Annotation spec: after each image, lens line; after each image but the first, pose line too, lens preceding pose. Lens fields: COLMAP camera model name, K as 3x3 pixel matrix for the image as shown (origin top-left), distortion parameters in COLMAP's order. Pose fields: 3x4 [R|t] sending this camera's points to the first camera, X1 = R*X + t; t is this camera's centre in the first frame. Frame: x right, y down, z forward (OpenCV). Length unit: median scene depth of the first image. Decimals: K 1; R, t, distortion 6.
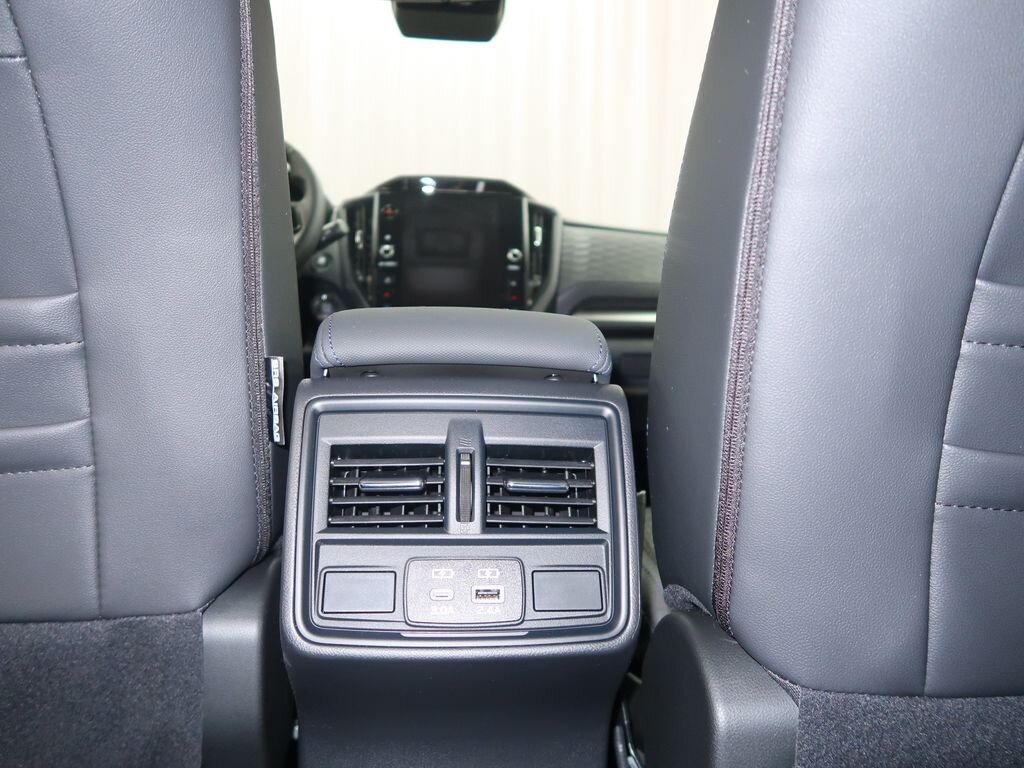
lens RADIAL K [[799.7, 0, 512.0], [0, 799.7, 384.0], [0, 0, 1]] dist [-0.009759, -0.011304]
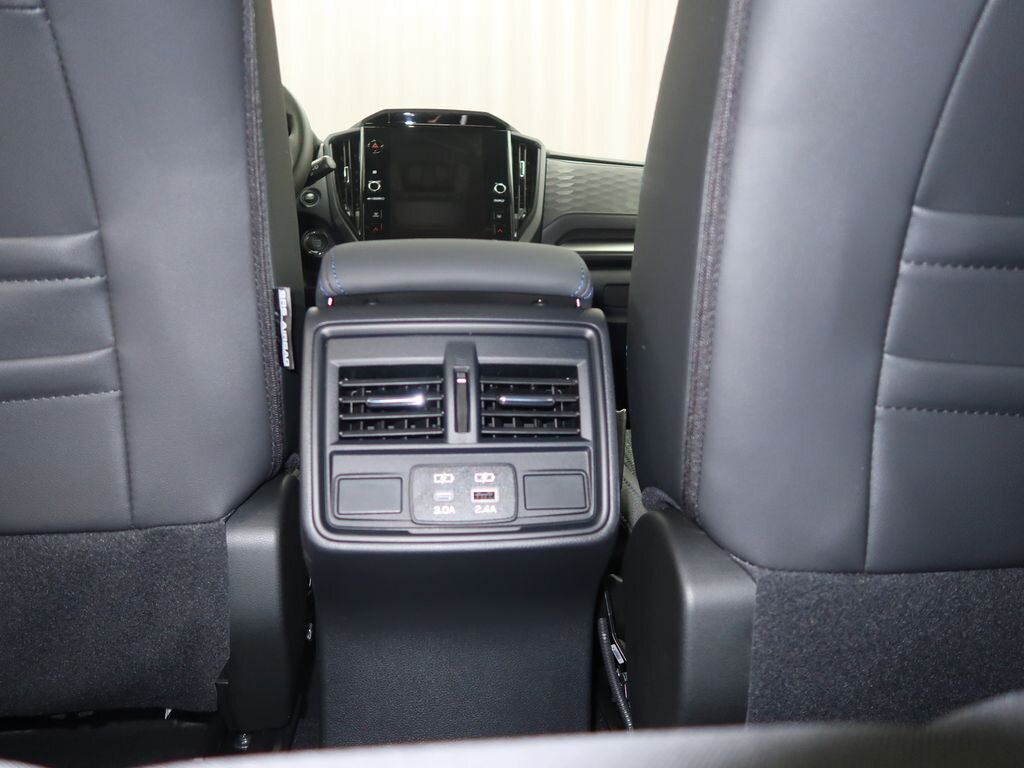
lens RADIAL K [[799.7, 0, 512.0], [0, 799.7, 384.0], [0, 0, 1]] dist [-0.009759, -0.011304]
pose [[0.999707, -0.017385, 0.016821, -0.006595], [0.015960, 0.996553, 0.081403, 0.013632], [-0.018178, -0.081111, 0.996539, -0.099829]]
